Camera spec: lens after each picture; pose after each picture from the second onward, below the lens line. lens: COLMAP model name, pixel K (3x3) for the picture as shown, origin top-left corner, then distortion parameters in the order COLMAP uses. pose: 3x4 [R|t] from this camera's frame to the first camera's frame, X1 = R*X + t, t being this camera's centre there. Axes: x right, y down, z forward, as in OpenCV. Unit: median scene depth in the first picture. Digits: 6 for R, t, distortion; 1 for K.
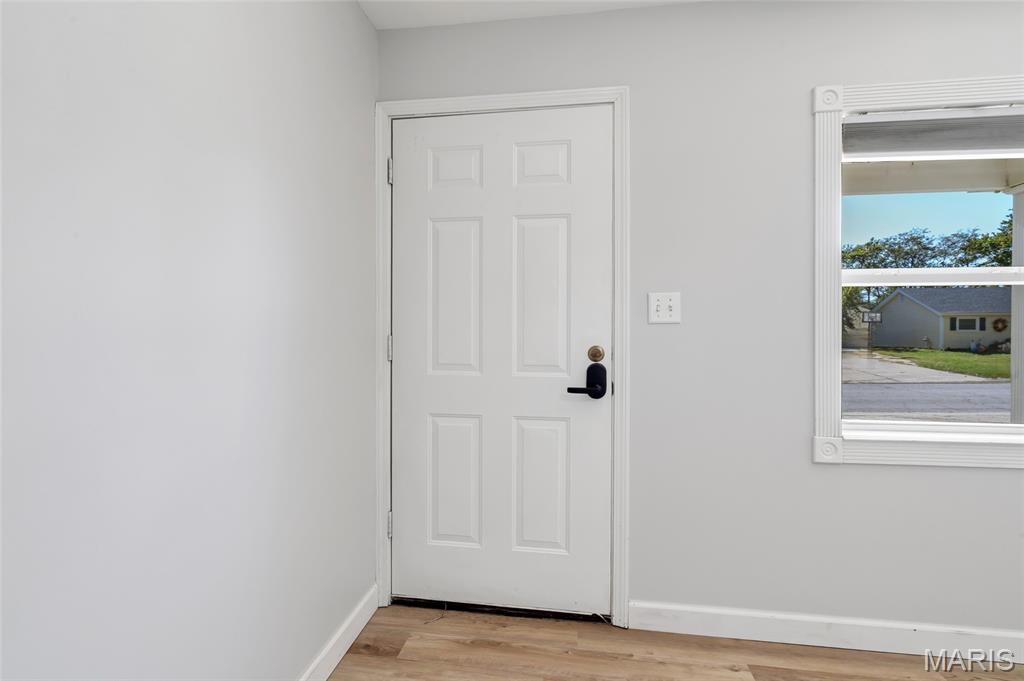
lens RADIAL K [[464.5, 0, 514.3], [0, 464.5, 334.7], [0, 0, 1]] dist [-0.009174, 0.000963]
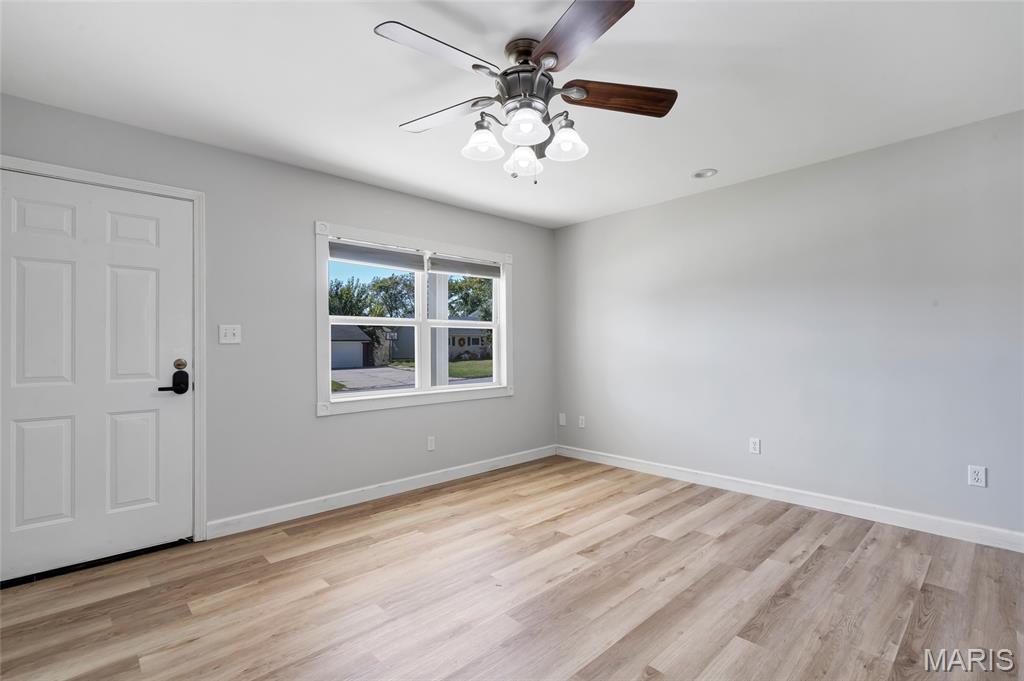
lens RADIAL K [[464.5, 0, 509.6], [0, 464.5, 340.5], [0, 0, 1]] dist [-0.009174, 0.000963]
pose [[0.627236, 0.002136, 0.778826, -0.315560], [0.016403, 0.999738, -0.015952, 0.005831], [-0.778657, 0.022781, 0.627037, -0.758390]]
